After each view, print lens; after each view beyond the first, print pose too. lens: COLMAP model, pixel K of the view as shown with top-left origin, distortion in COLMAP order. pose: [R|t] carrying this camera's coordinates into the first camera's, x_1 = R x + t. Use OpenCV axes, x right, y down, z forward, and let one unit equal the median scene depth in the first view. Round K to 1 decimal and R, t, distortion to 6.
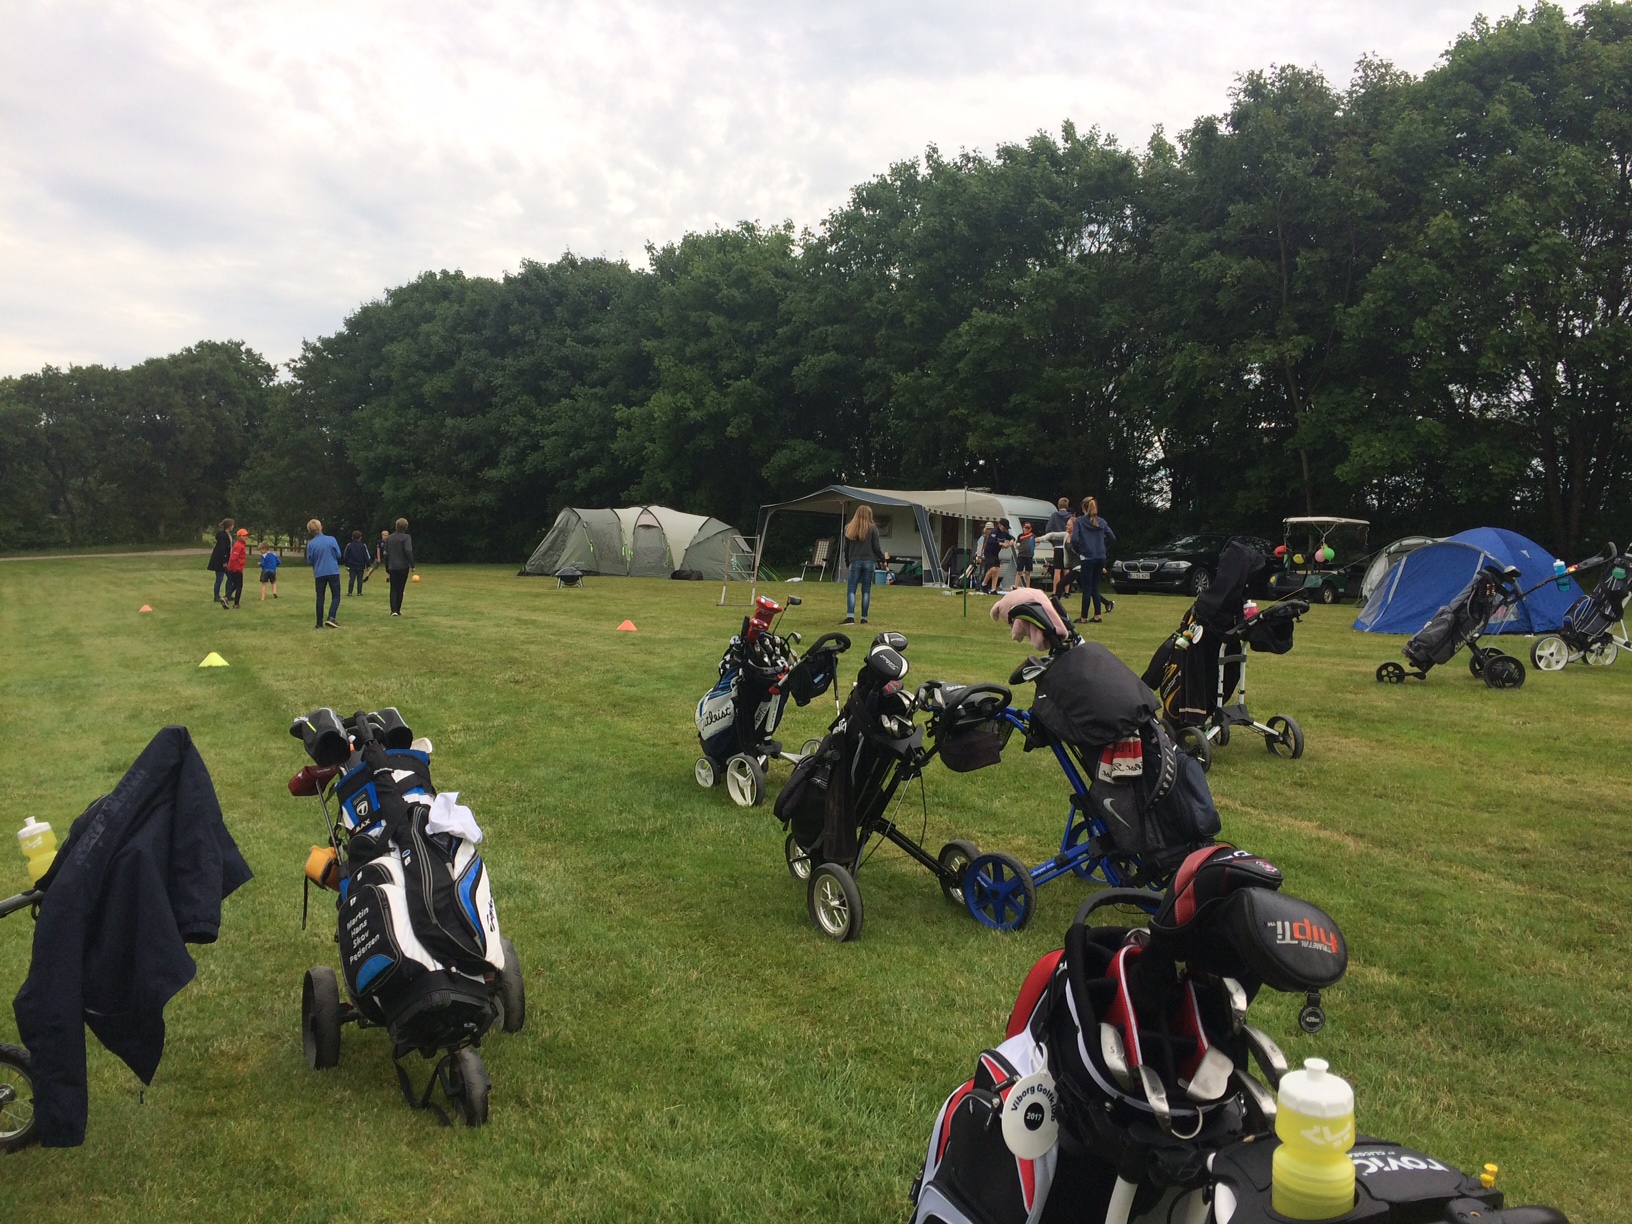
lens RADIAL K [[1368.7, 0, 815.2], [0, 1368.7, 612.0], [0, 0, 1]] dist [-0.003897, -0.000587]
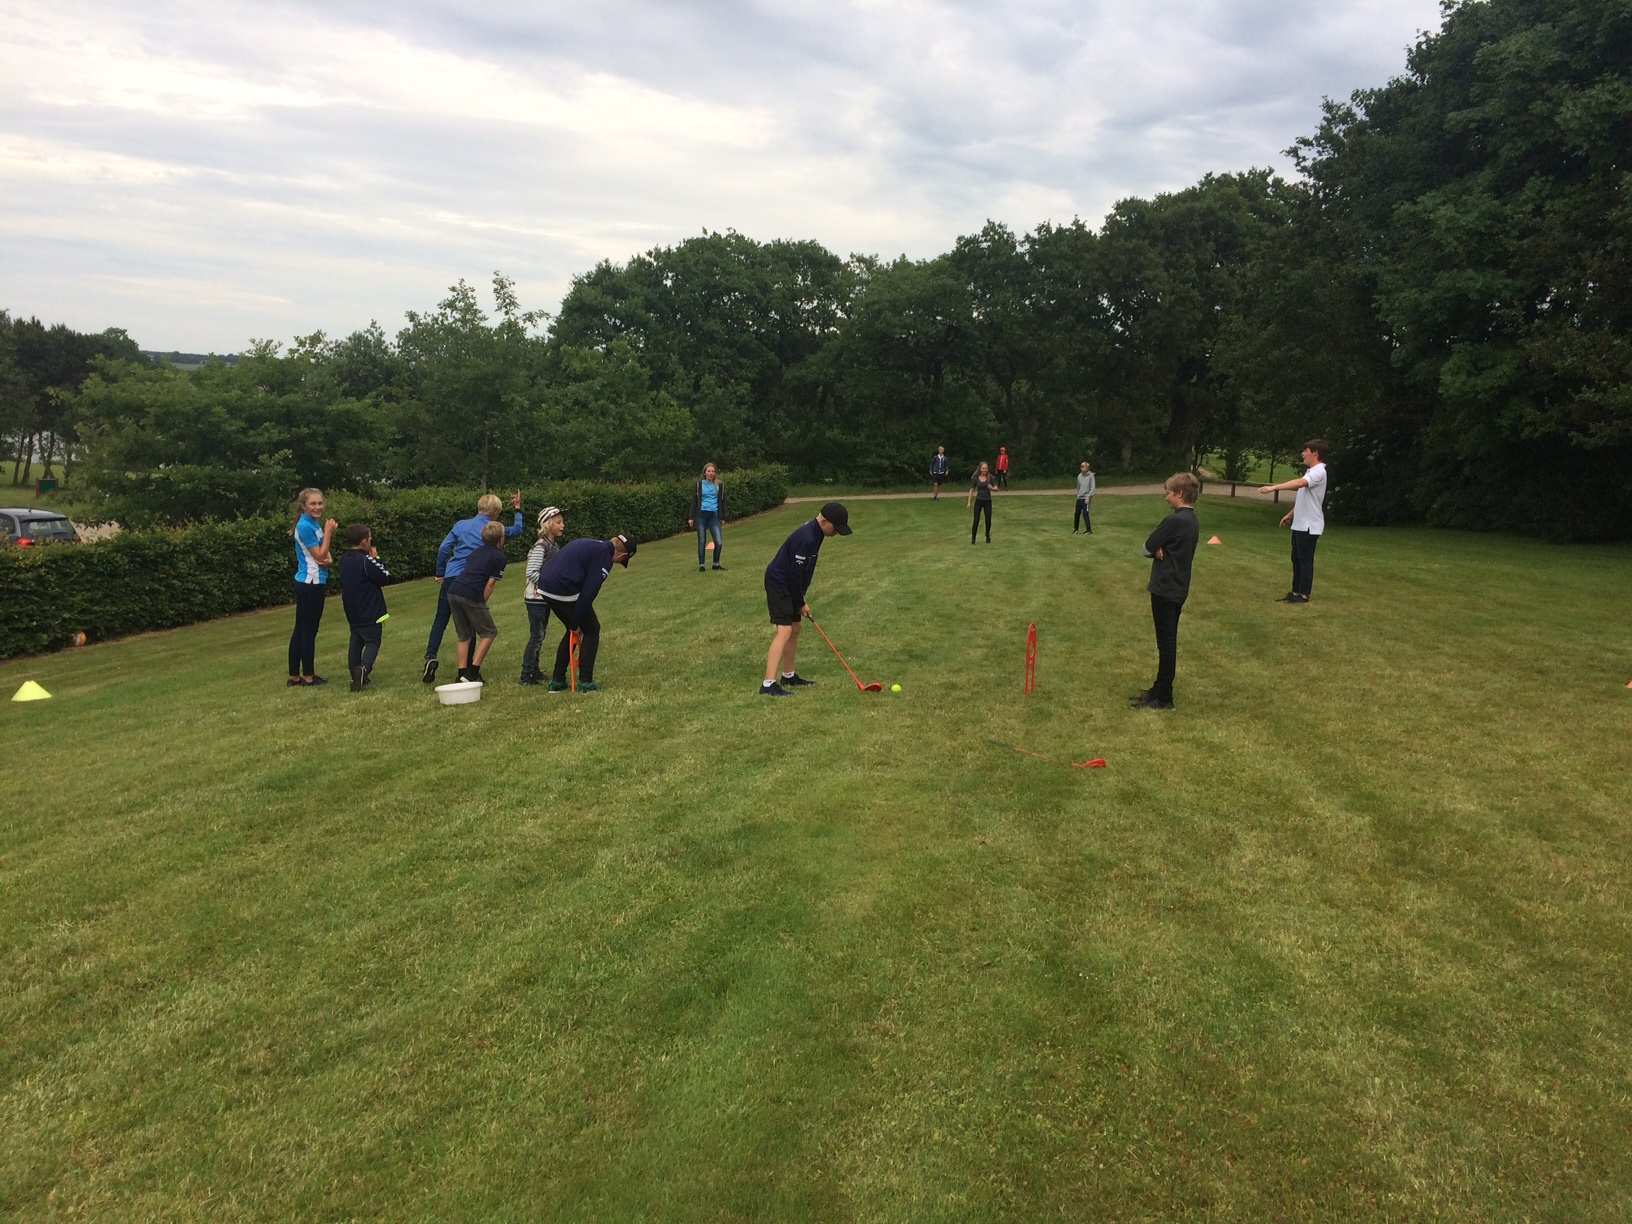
lens RADIAL K [[1368.7, 0, 814.0], [0, 1368.7, 613.2], [0, 0, 1]] dist [-0.003897, -0.000587]
pose [[0.718568, 0.094541, -0.689001, -0.149463], [-0.056572, 0.995380, 0.077581, -0.034885], [0.693152, -0.016769, 0.720596, 0.535009]]
